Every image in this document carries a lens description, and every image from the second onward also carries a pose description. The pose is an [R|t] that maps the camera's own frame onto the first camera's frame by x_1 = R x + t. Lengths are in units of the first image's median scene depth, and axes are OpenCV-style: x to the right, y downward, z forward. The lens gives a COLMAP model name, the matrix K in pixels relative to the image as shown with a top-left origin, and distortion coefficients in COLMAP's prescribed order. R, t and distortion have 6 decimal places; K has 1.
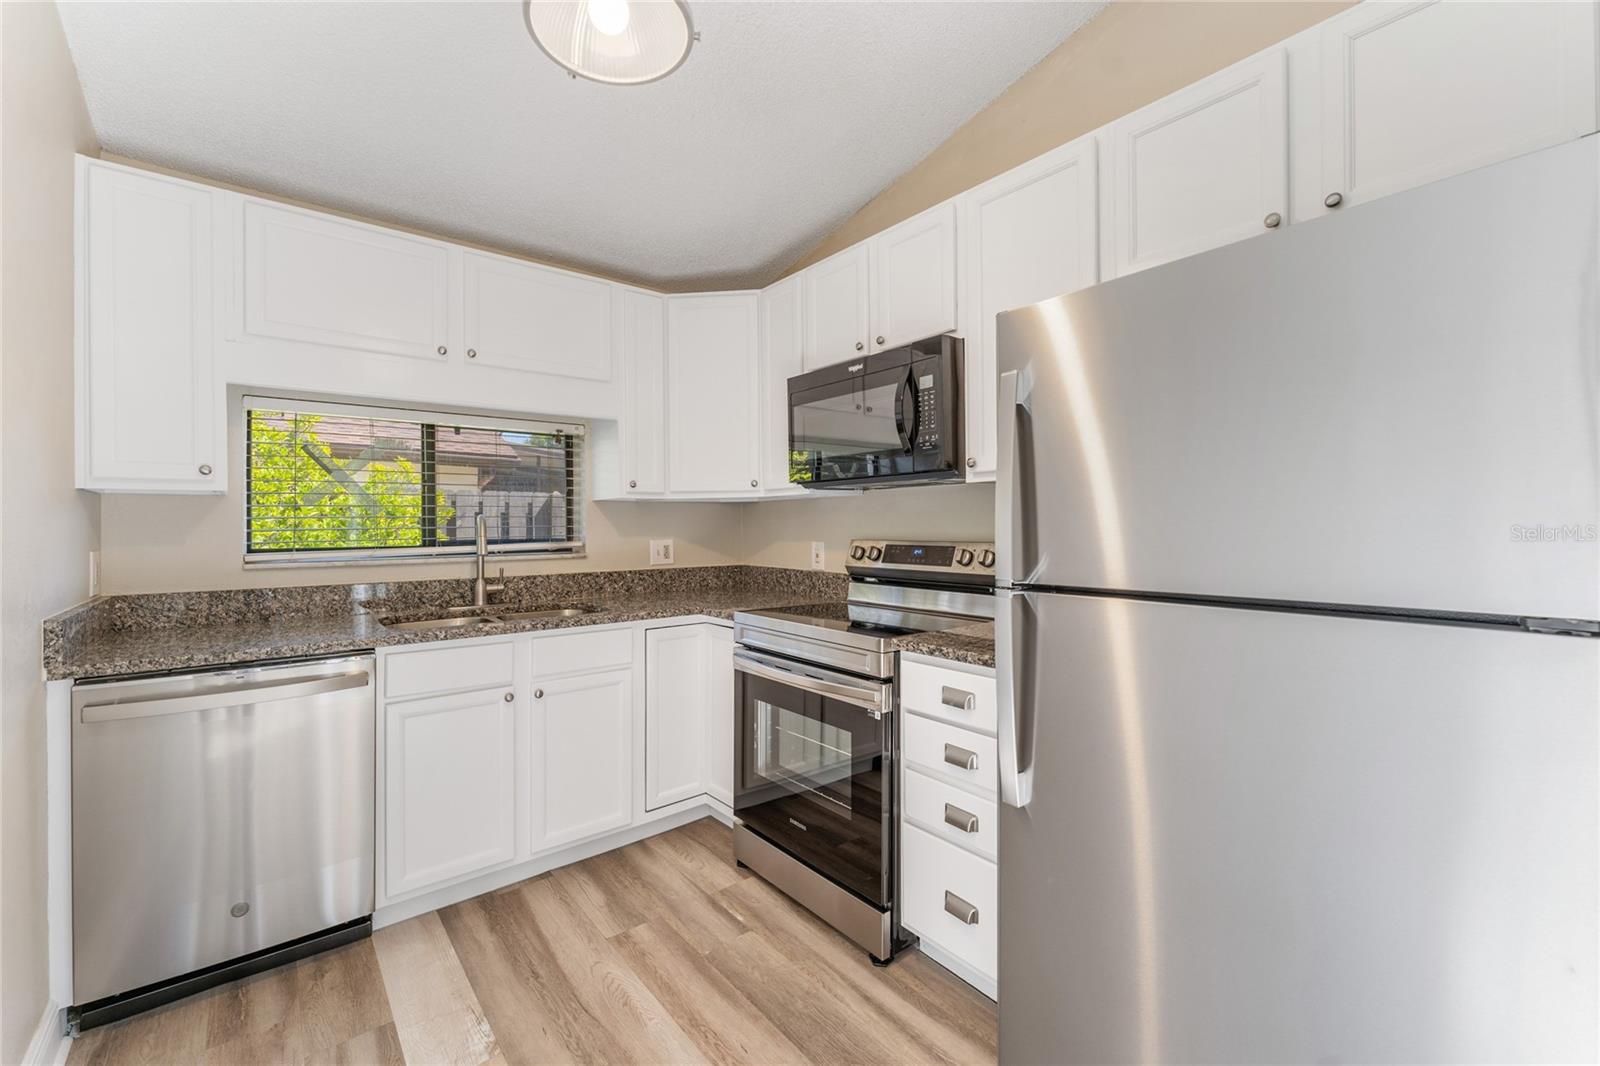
lens RADIAL K [[651.3, 0, 804.0], [0, 651.3, 532.4], [0, 0, 1]] dist [0.002113, -0.000097]
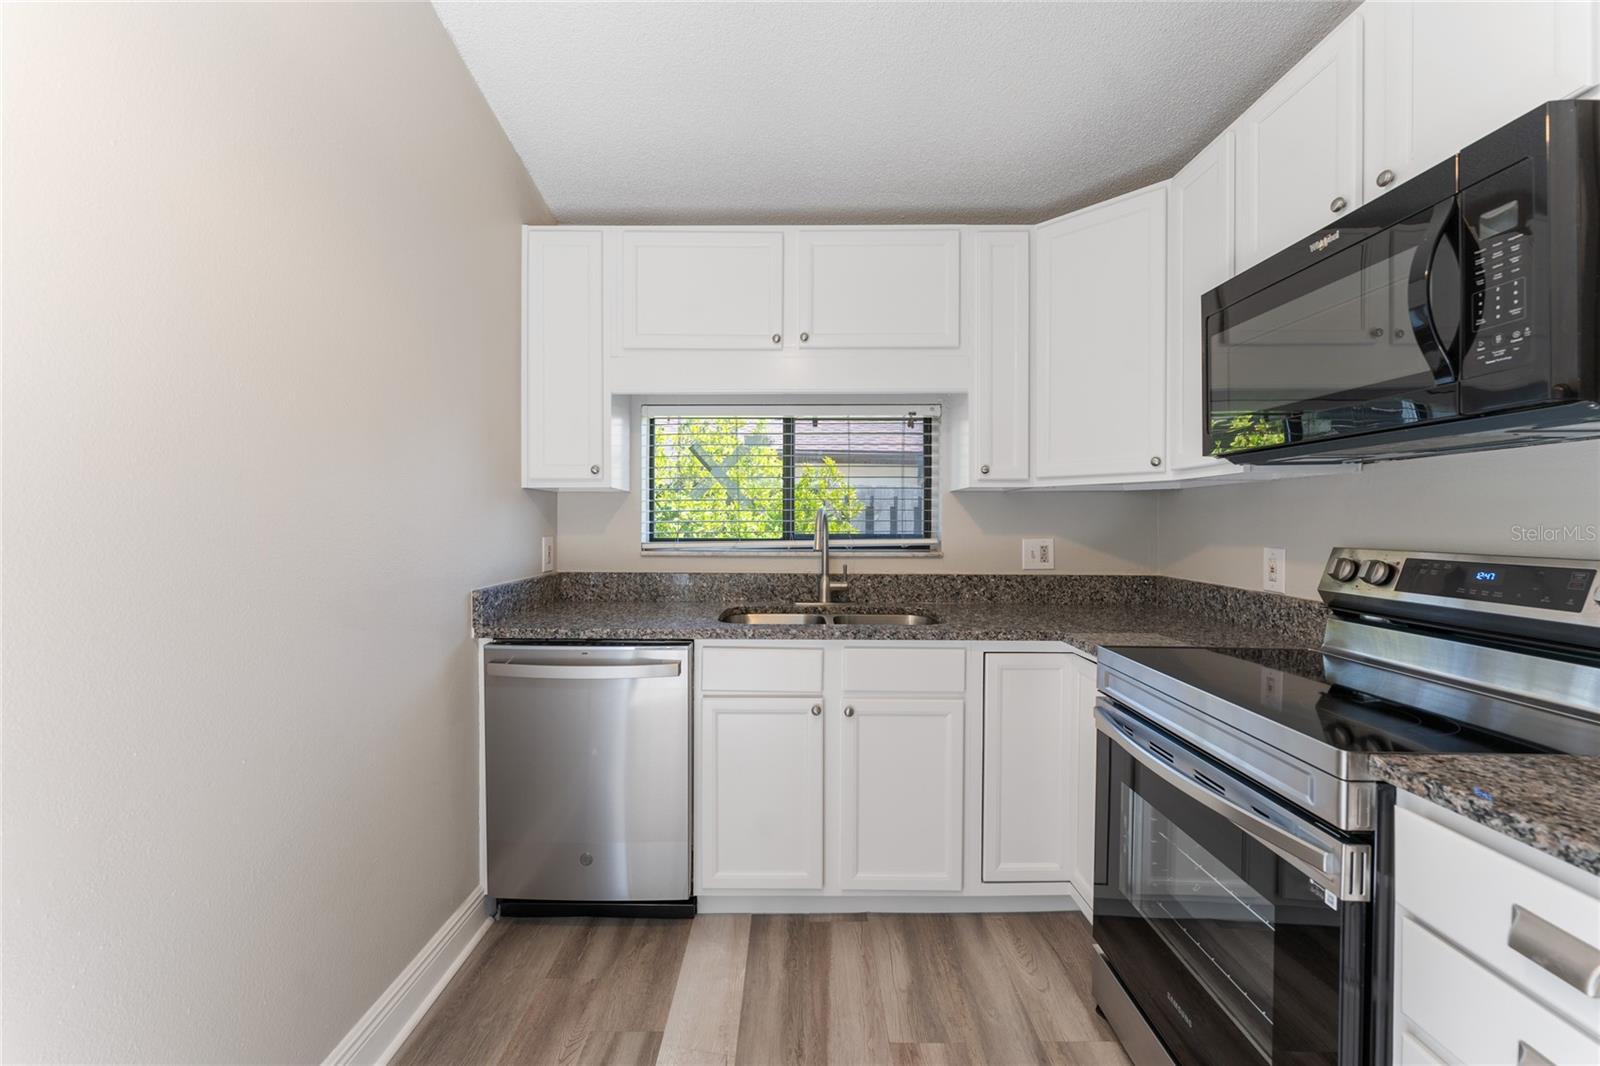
lens RADIAL K [[651.3, 0, 793.7], [0, 651.3, 530.2], [0, 0, 1]] dist [0.002113, -0.000097]
pose [[0.771964, 0.018094, -0.635408, 0.081939], [-0.015033, 0.999835, 0.010208, -0.003768], [0.635488, 0.001672, 0.772109, 0.259854]]
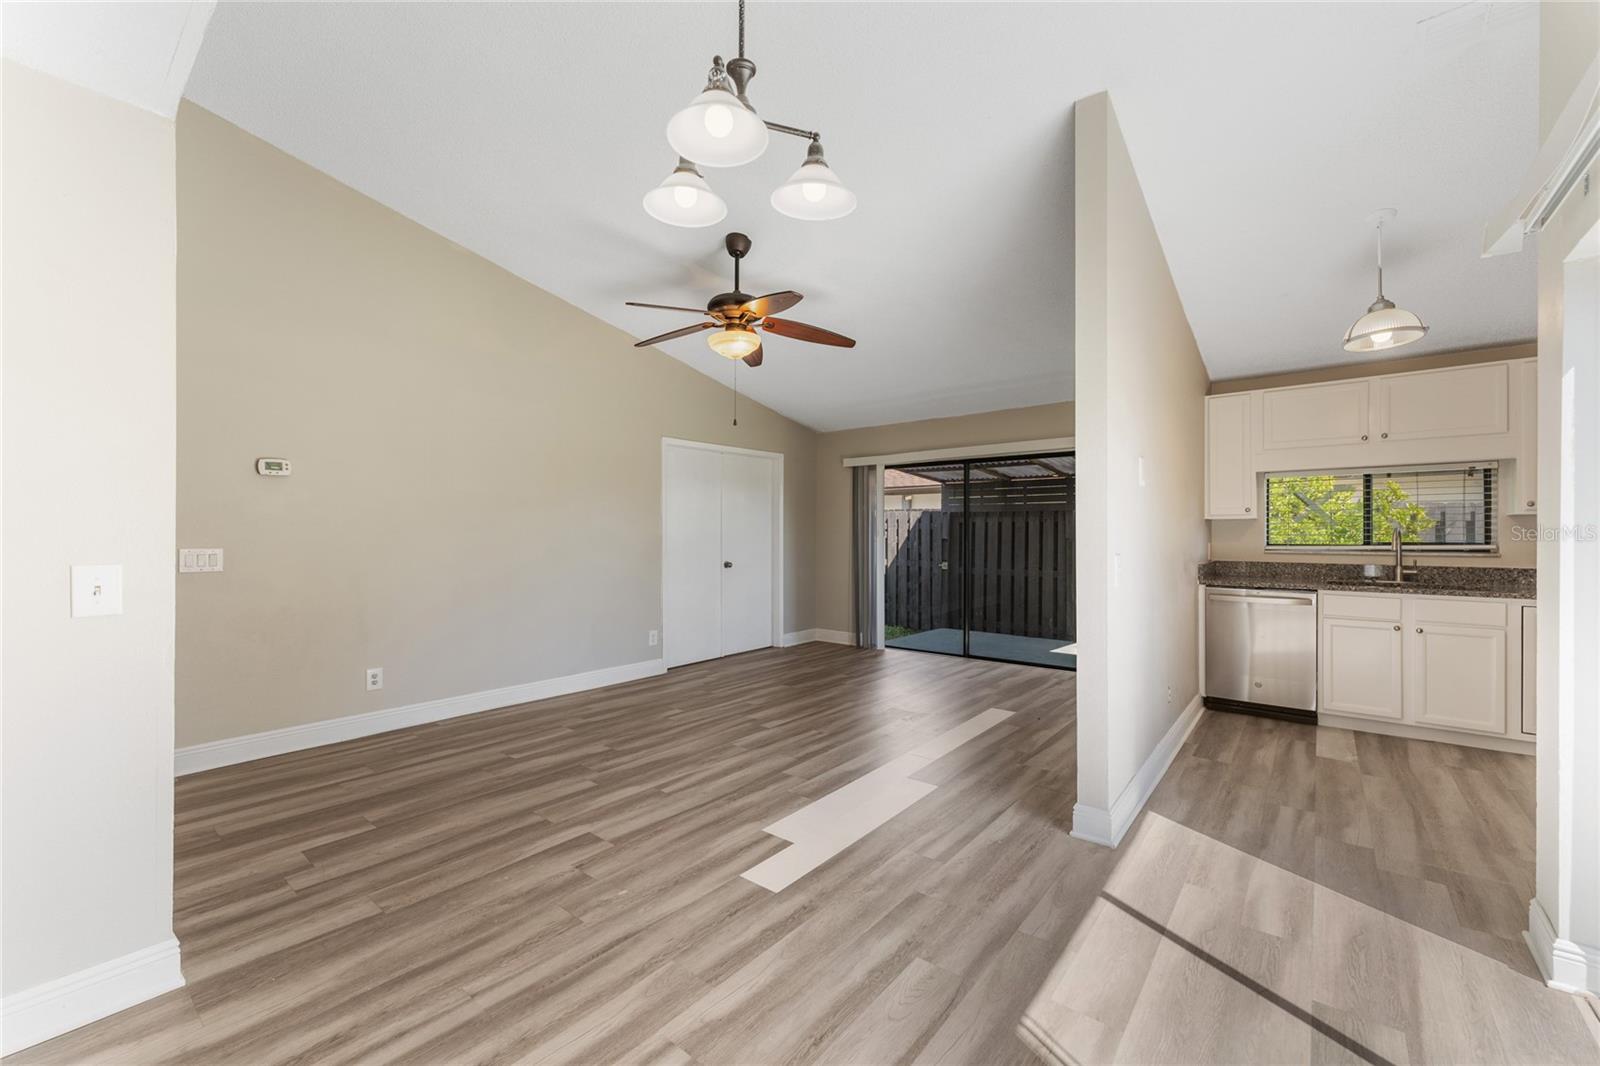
lens RADIAL K [[651.3, 0, 789.1], [0, 651.3, 528.7], [0, 0, 1]] dist [0.002113, -0.000097]
pose [[0.204258, 0.002470, -0.978914, 0.892129], [-0.012722, 0.999919, -0.000132, -0.002547], [0.978834, 0.012481, 0.204273, -0.940420]]
